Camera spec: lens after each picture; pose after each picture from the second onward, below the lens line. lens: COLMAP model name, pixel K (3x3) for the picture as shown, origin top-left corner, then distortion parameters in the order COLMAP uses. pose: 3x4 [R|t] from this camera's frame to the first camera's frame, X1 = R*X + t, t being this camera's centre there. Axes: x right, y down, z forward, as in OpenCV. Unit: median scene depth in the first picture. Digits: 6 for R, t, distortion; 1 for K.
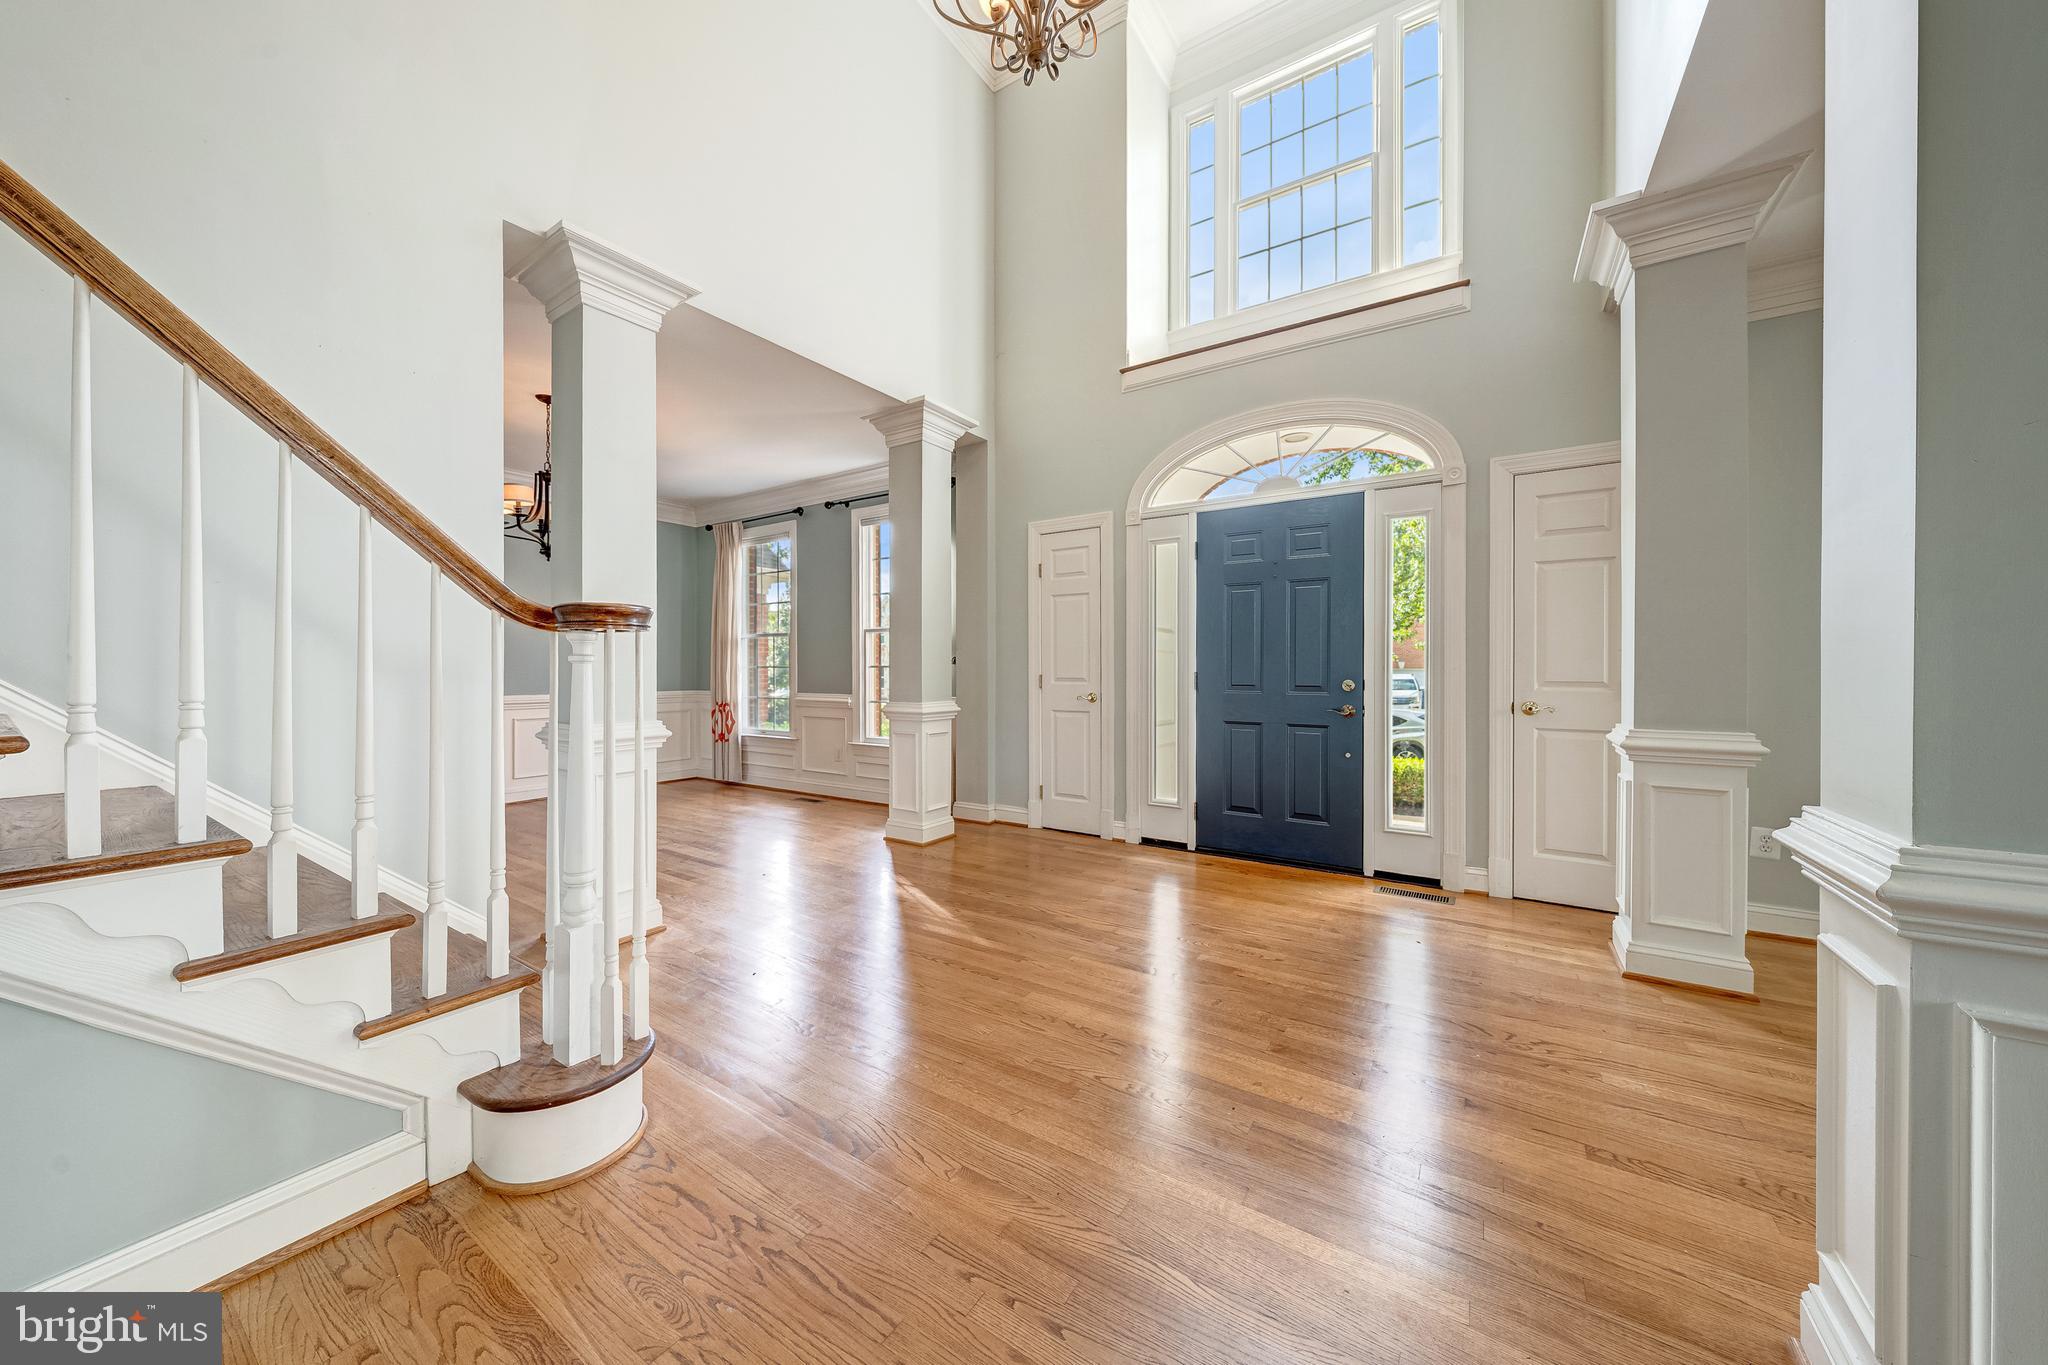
lens RADIAL K [[696.5, 0, 1034.3], [0, 696.5, 667.2], [0, 0, 1]] dist [-0.002793, -0.000282]
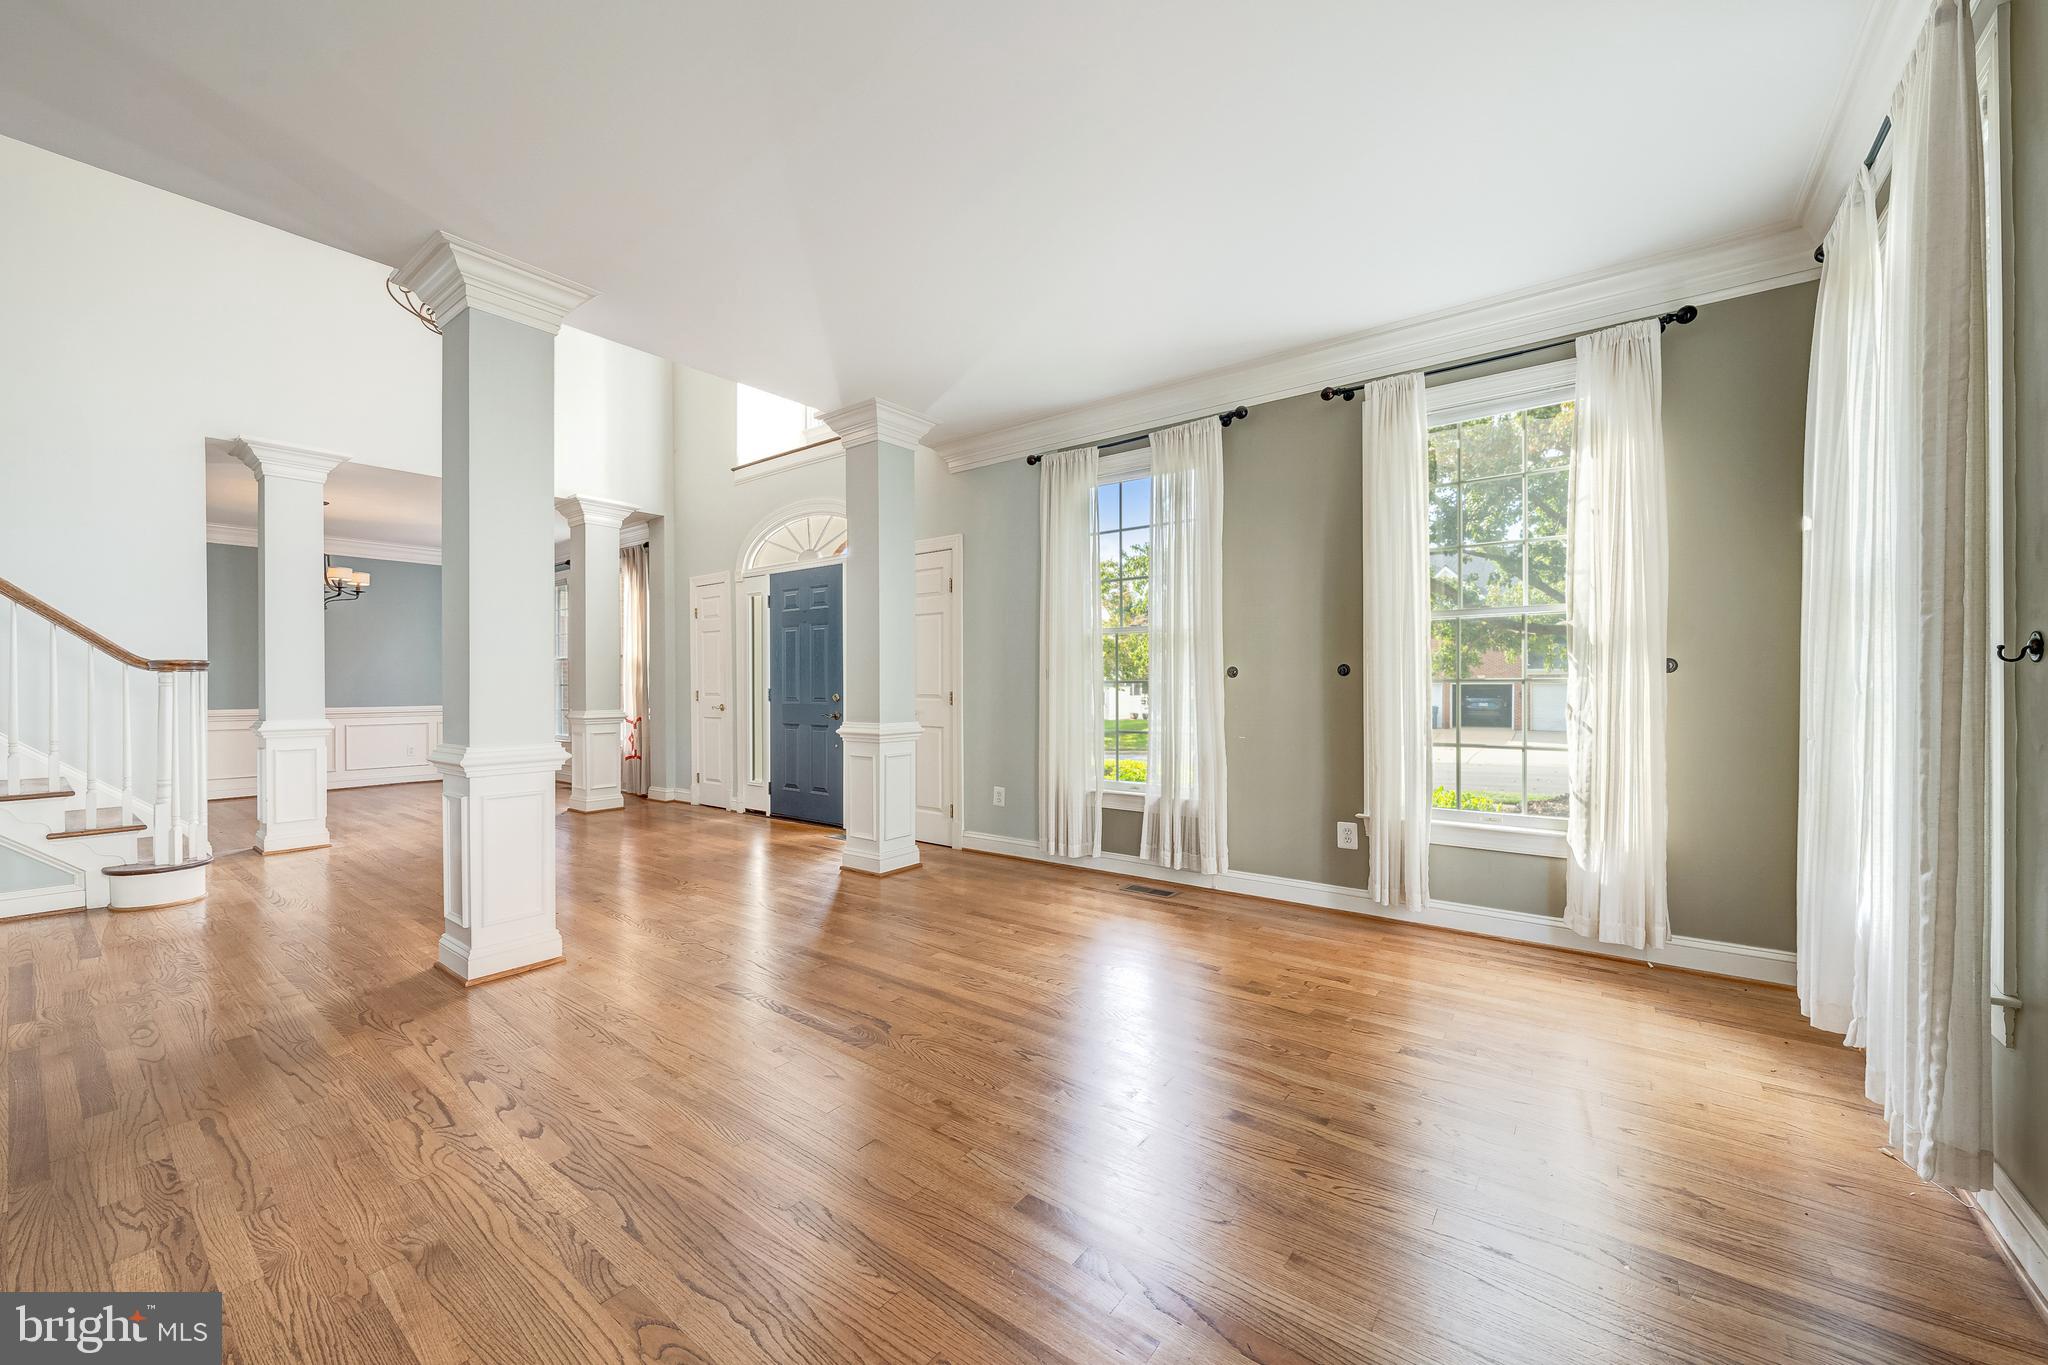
lens RADIAL K [[755.3, 0, 1026.3], [0, 755.3, 680.4], [0, 0, 1]] dist [0.013126, 0.000294]
pose [[0.998498, 0.000939, -0.054776, 0.600852], [-0.001542, 0.999939, -0.010965, 0.005343], [0.054762, 0.011033, 0.998438, -0.350133]]
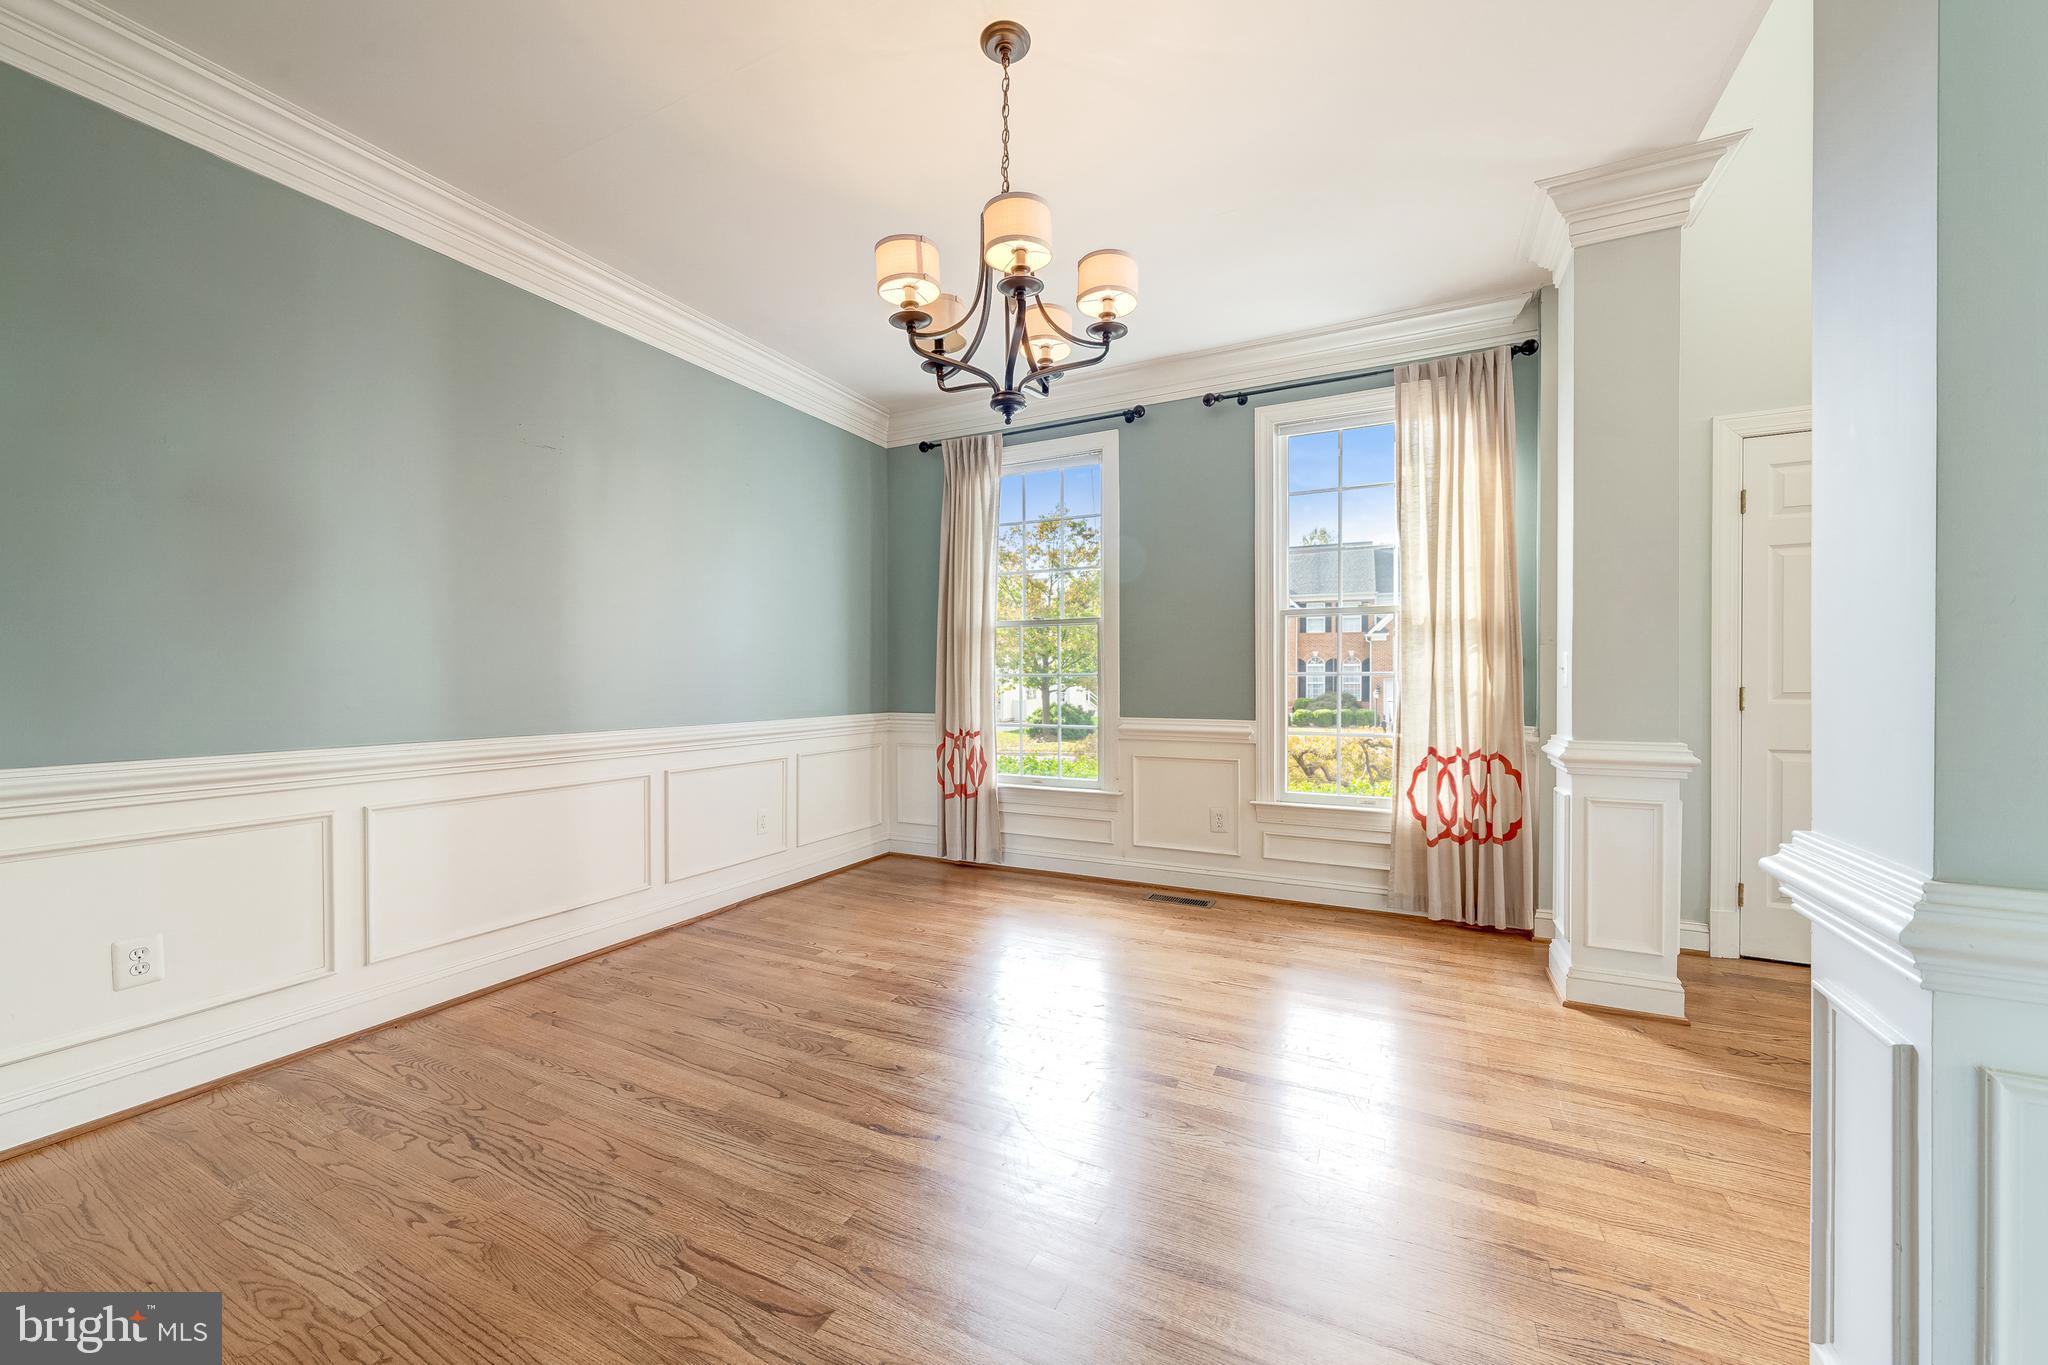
lens RADIAL K [[755.3, 0, 1019.1], [0, 755.3, 684.7], [0, 0, 1]] dist [0.013126, 0.000294]
pose [[0.993503, 0.004400, 0.113723, -0.529906], [-0.004420, 0.999990, -0.000078, 0.009675], [-0.113722, -0.000425, 0.993512, 0.378615]]
